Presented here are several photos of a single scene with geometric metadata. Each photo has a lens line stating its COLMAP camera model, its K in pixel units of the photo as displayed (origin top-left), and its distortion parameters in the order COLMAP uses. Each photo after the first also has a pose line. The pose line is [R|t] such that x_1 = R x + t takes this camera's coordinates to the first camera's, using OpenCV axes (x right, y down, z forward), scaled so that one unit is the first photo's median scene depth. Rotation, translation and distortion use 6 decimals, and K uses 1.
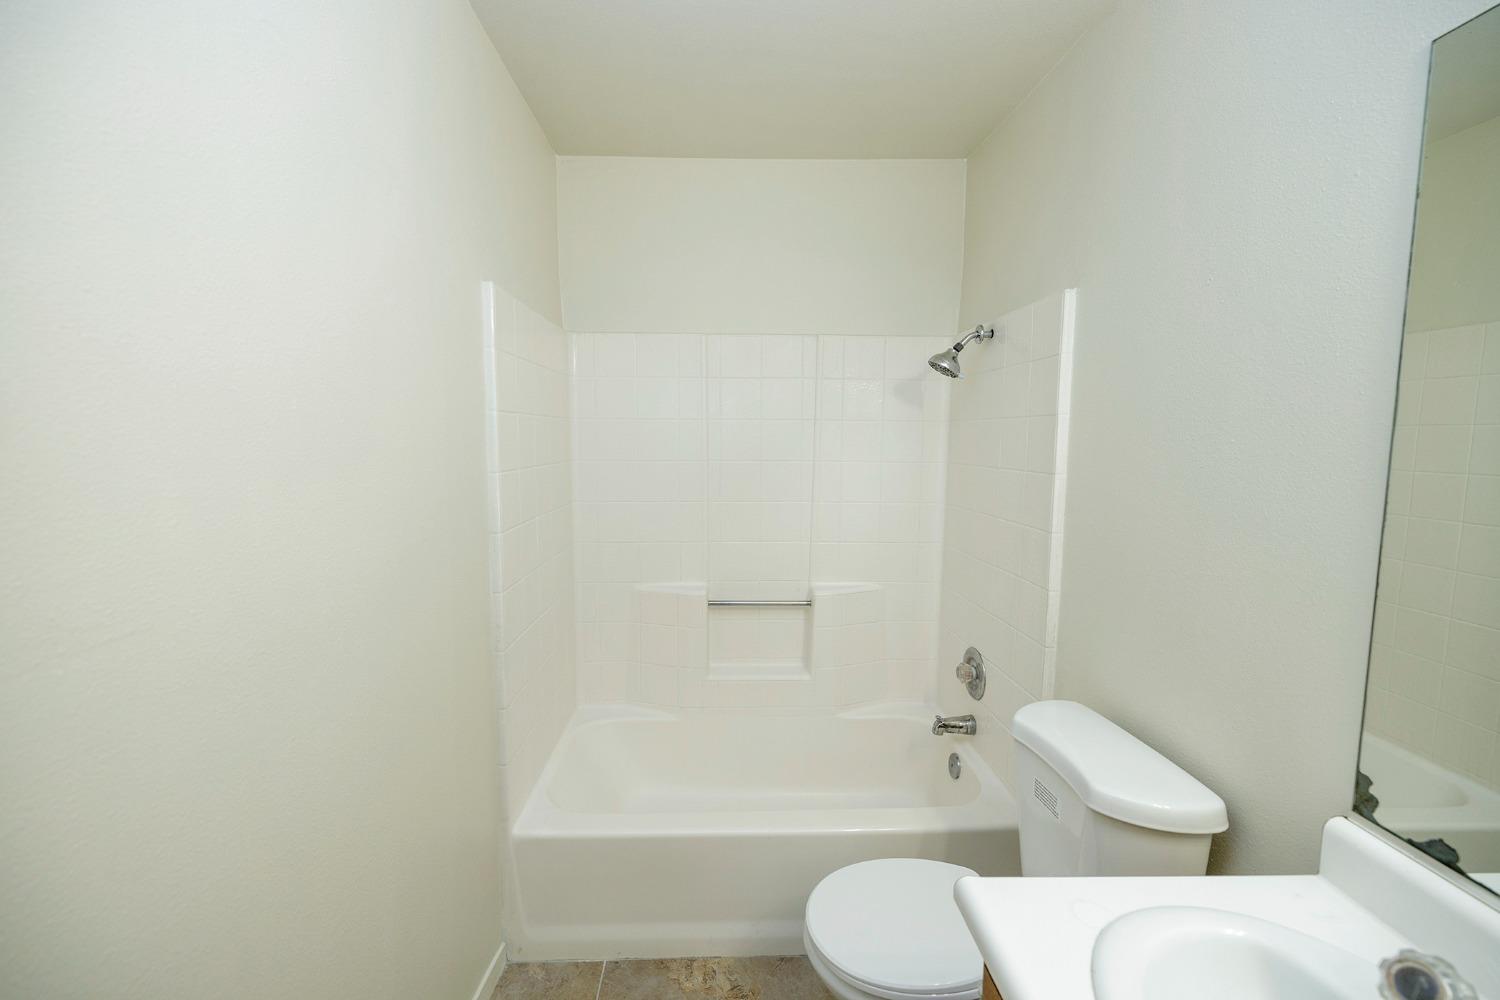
lens RADIAL K [[627.4, 0, 741.9], [0, 627.4, 493.5], [0, 0, 1]] dist [-0.000421, -0.000124]
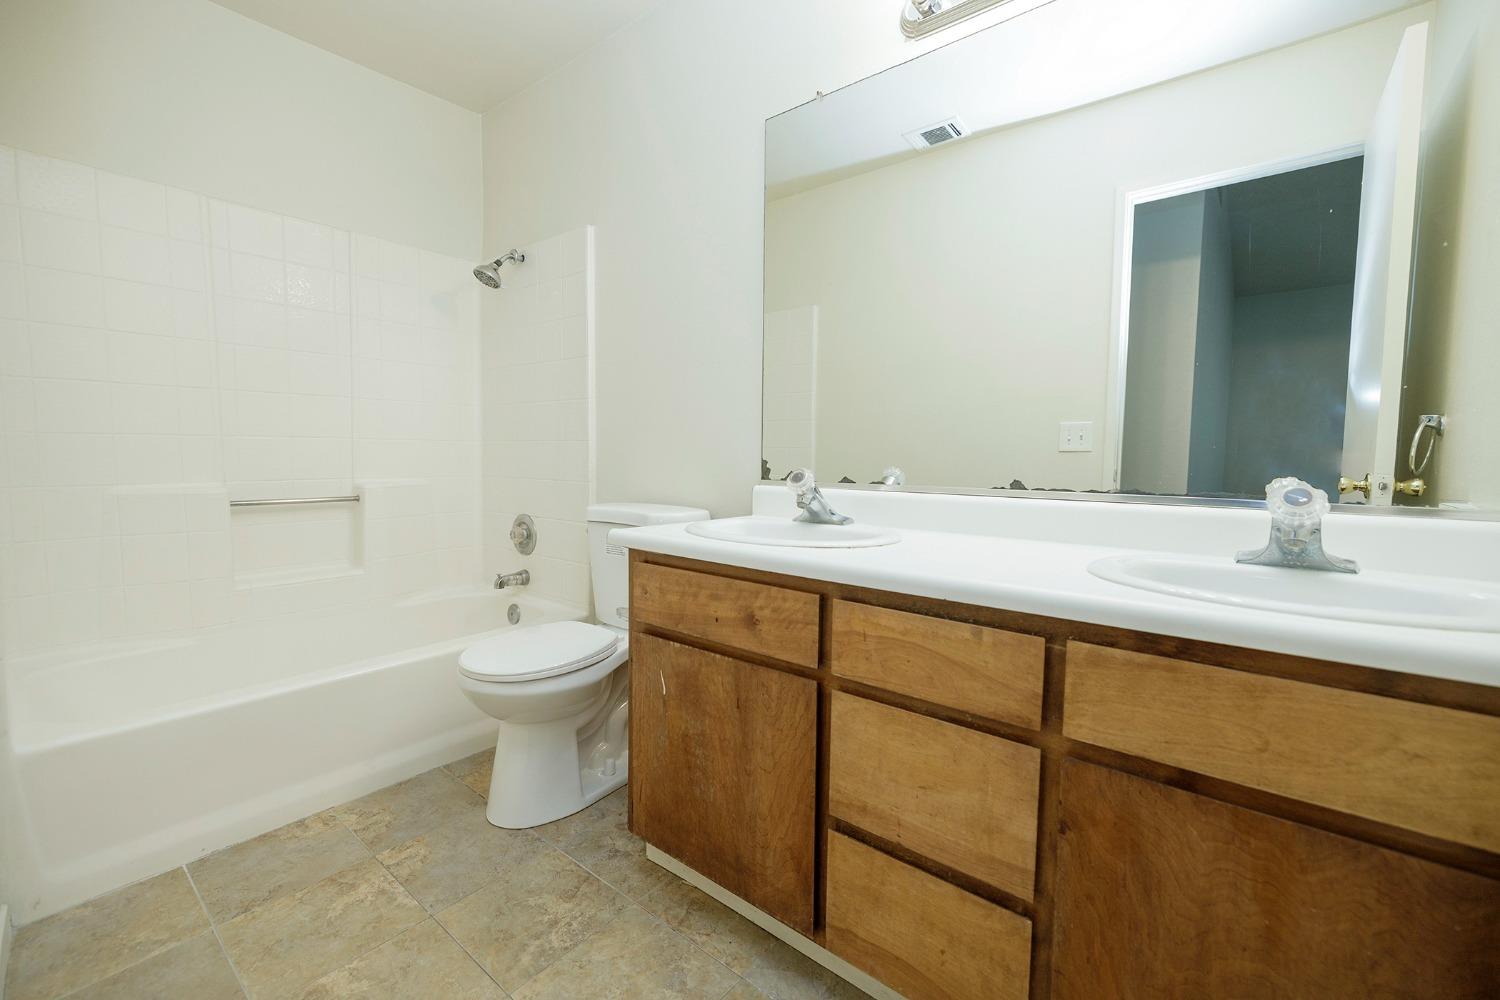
lens RADIAL K [[627.4, 0, 741.2], [0, 627.4, 499.4], [0, 0, 1]] dist [-0.000421, -0.000124]
pose [[0.659603, -0.054449, 0.749640, -0.268257], [0.065534, 0.997740, 0.014806, 0.225929], [-0.748752, 0.039361, 0.661680, -0.136936]]
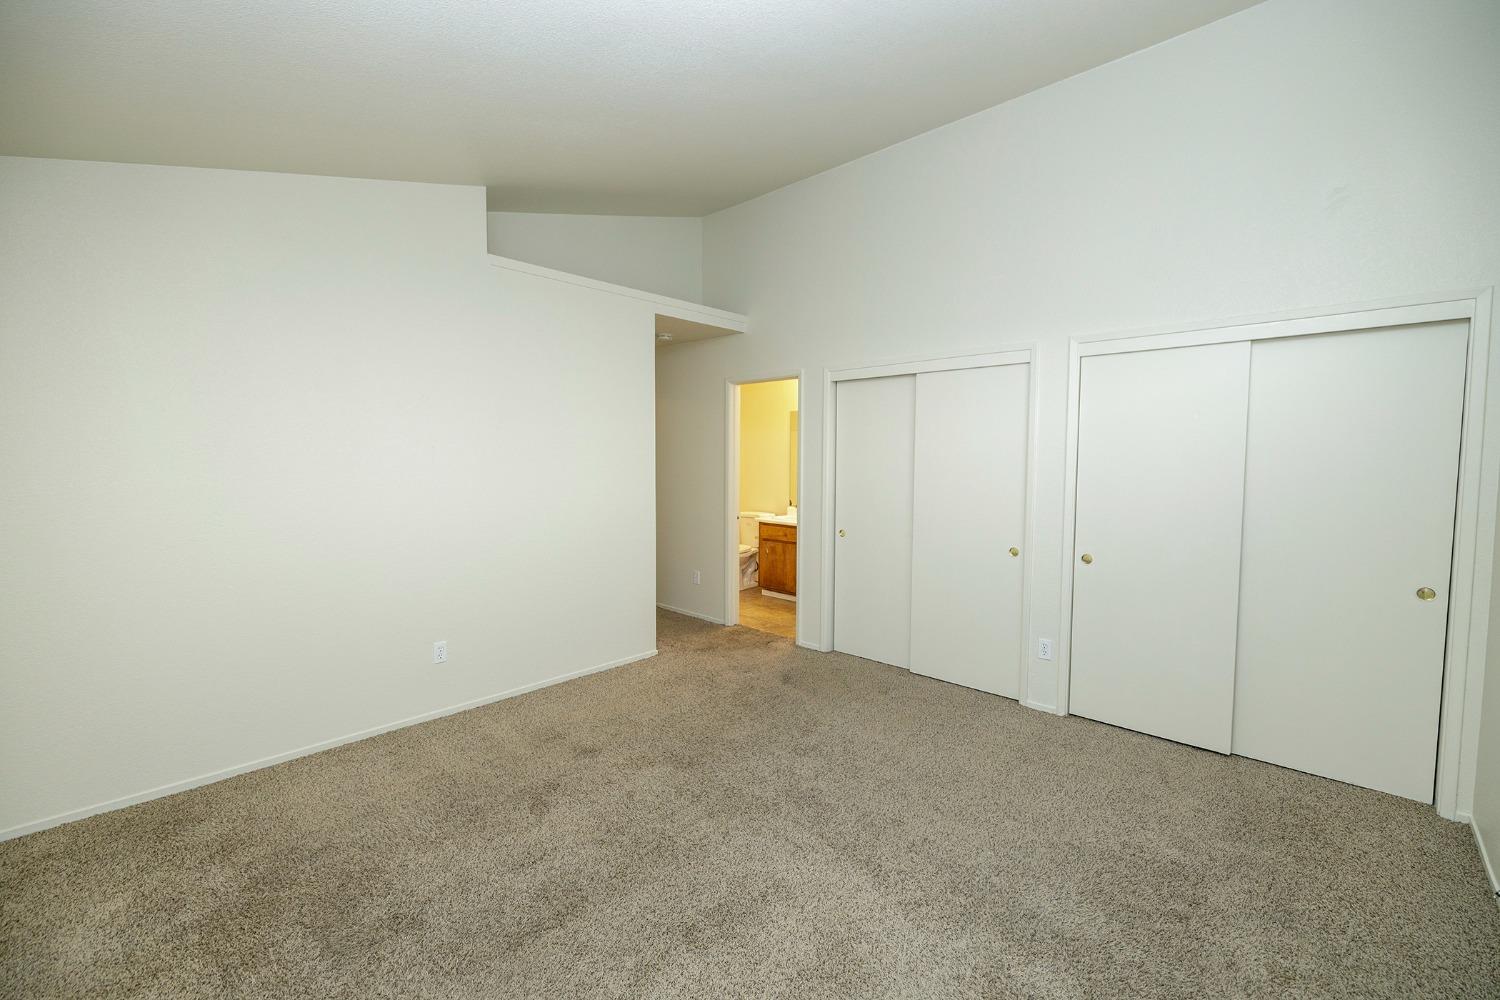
lens RADIAL K [[627.4, 0, 748.3], [0, 627.4, 498.3], [0, 0, 1]] dist [-0.000421, -0.000124]
pose [[0.711186, -0.048494, 0.701330, -2.206946], [0.066990, 0.997753, 0.001060, 0.155205], [-0.699805, 0.046228, 0.712836, -1.914969]]
